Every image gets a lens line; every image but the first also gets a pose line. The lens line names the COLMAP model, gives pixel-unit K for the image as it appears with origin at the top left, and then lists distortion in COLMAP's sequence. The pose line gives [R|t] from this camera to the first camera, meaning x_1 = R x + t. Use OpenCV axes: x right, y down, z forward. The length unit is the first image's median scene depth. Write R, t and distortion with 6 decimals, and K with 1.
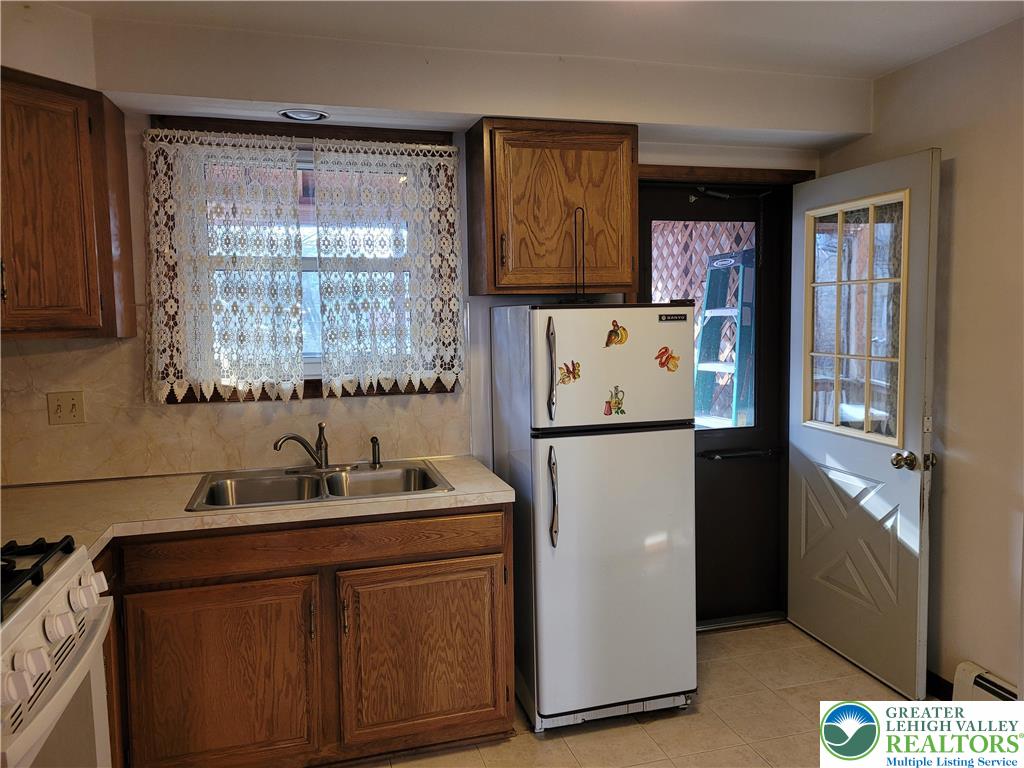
lens RADIAL K [[757.1, 0, 518.2], [0, 757.1, 382.8], [0, 0, 1]] dist [0.029911, -0.009159]
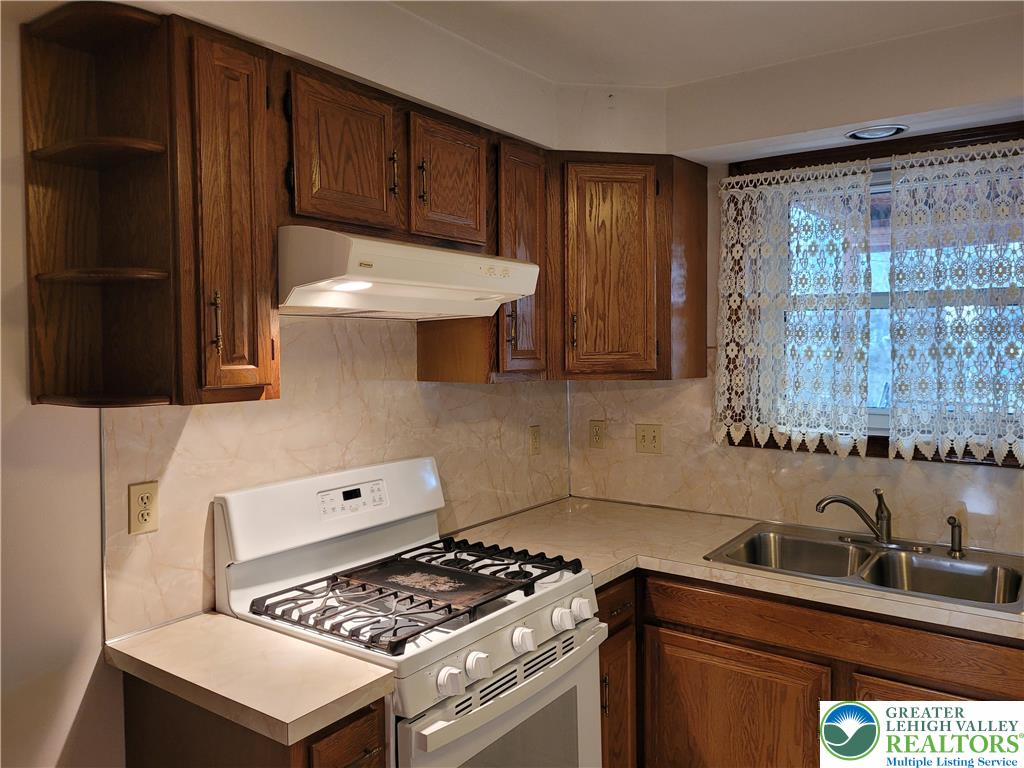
lens RADIAL K [[757.1, 0, 513.7], [0, 757.1, 382.7], [0, 0, 1]] dist [0.029911, -0.009159]
pose [[0.625500, 0.049785, -0.778634, 0.144048], [-0.075833, 0.997116, 0.002835, -0.036950], [0.776530, 0.057273, 0.627472, 0.144355]]
